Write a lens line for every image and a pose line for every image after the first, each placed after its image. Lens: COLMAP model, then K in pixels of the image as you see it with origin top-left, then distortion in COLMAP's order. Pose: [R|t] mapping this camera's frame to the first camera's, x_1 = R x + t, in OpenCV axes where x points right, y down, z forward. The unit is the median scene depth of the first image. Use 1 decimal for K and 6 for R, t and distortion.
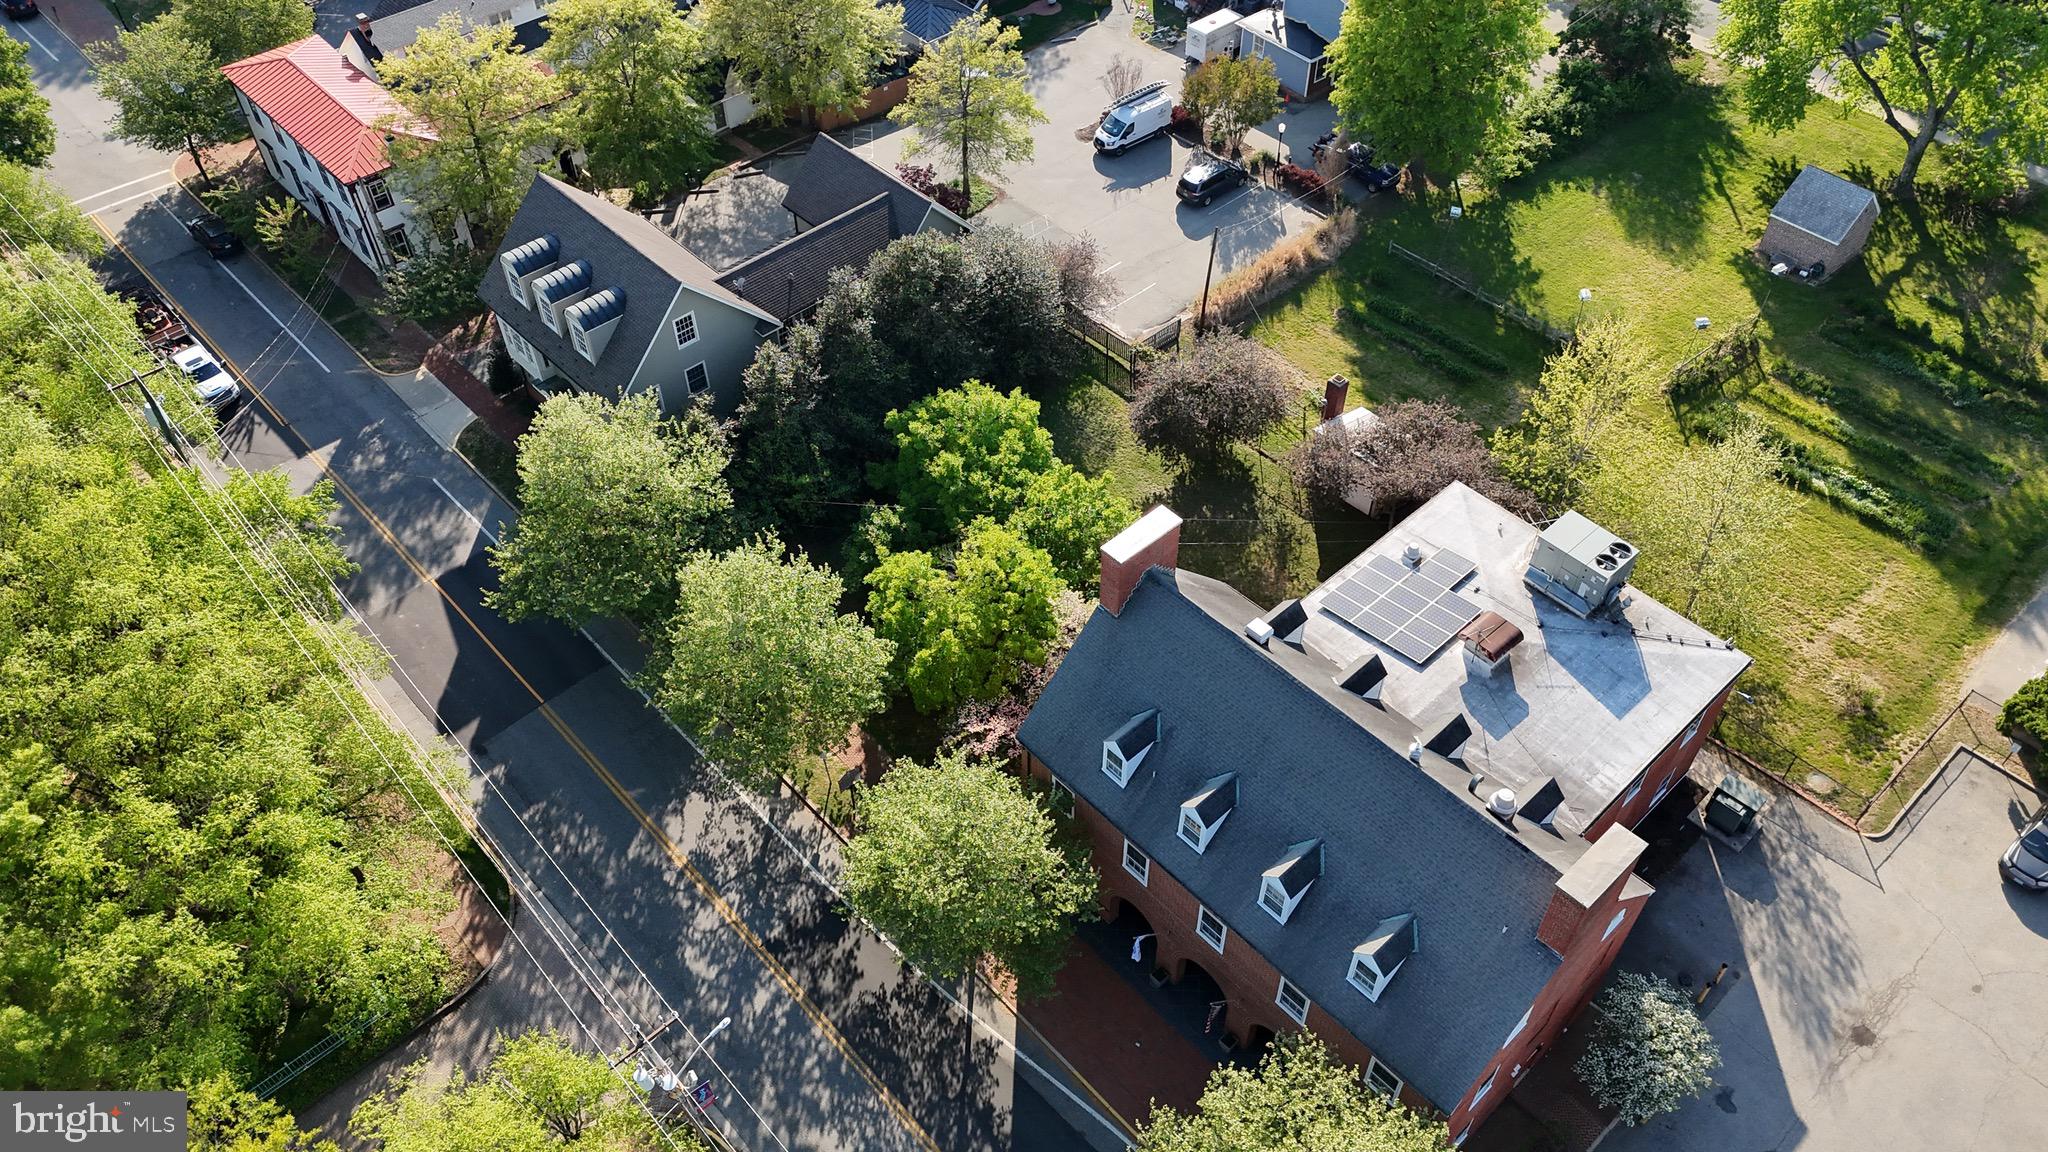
lens RADIAL K [[1473.4, 0, 1013.5], [0, 1473.4, 579.0], [0, 0, 1]] dist [0.151921, -0.230143]
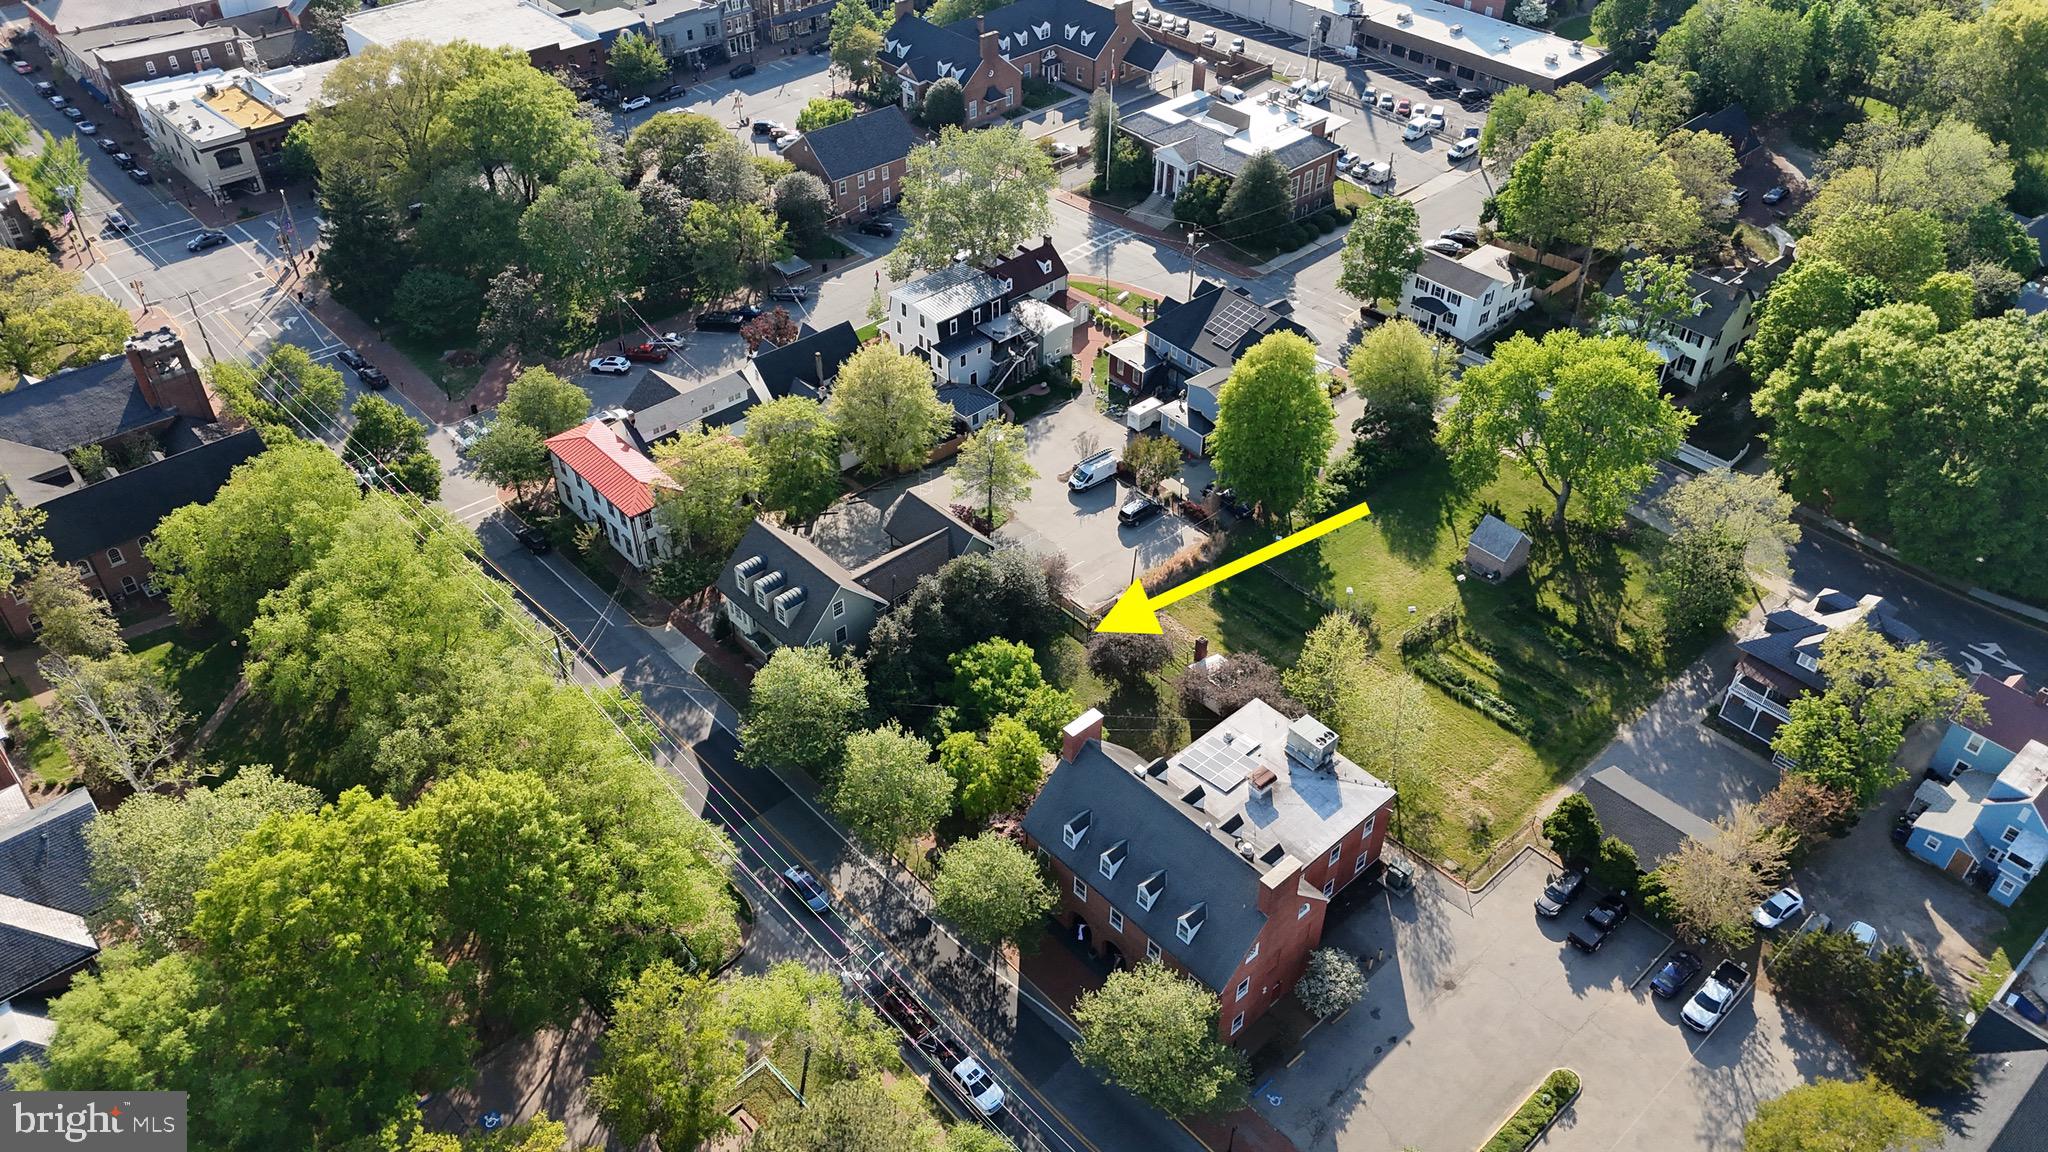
lens RADIAL K [[1473.4, 0, 1013.5], [0, 1473.4, 579.0], [0, 0, 1]] dist [0.151921, -0.230143]
pose [[0.999932, 0.011216, 0.003239, -0.013777], [-0.010668, 0.990565, -0.136629, 0.040054], [-0.004741, 0.136585, 0.990617, -0.787958]]
